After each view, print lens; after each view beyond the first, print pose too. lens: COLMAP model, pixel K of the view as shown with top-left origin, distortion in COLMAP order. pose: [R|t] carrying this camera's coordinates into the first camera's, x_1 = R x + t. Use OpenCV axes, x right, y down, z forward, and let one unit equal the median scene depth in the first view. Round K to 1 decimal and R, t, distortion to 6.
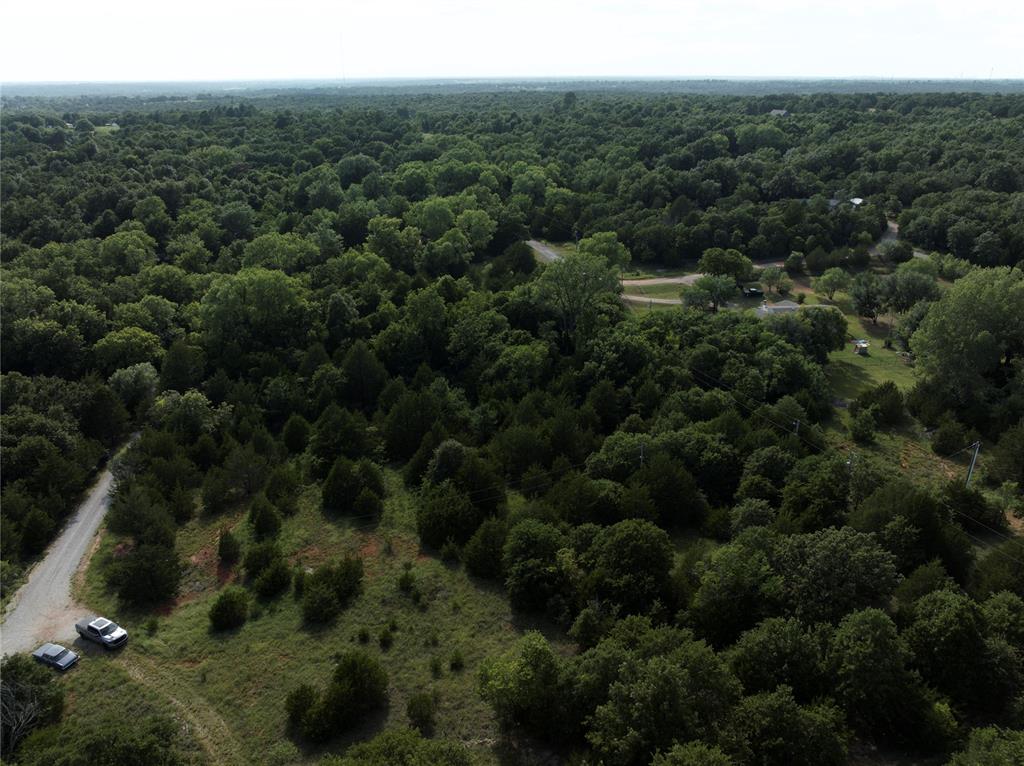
lens RADIAL K [[720.6, 0, 513.3], [0, 720.6, 383.4], [0, 0, 1]] dist [-0.052581, 0.019328]
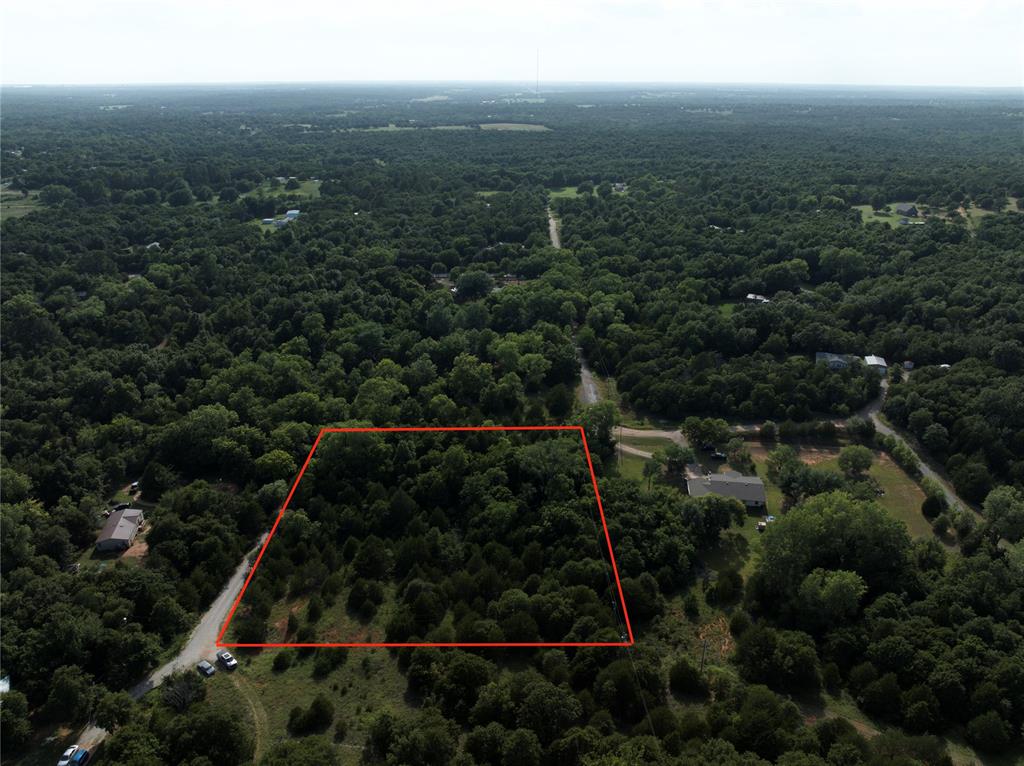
lens RADIAL K [[715.9, 0, 514.4], [0, 715.9, 386.1], [0, 0, 1]] dist [-0.011179, -0.080876]
pose [[0.968159, 0.104100, -0.227663, 0.507970], [-0.104410, 0.994477, 0.010718, -0.448784], [0.227522, 0.013393, 0.973681, -0.692206]]
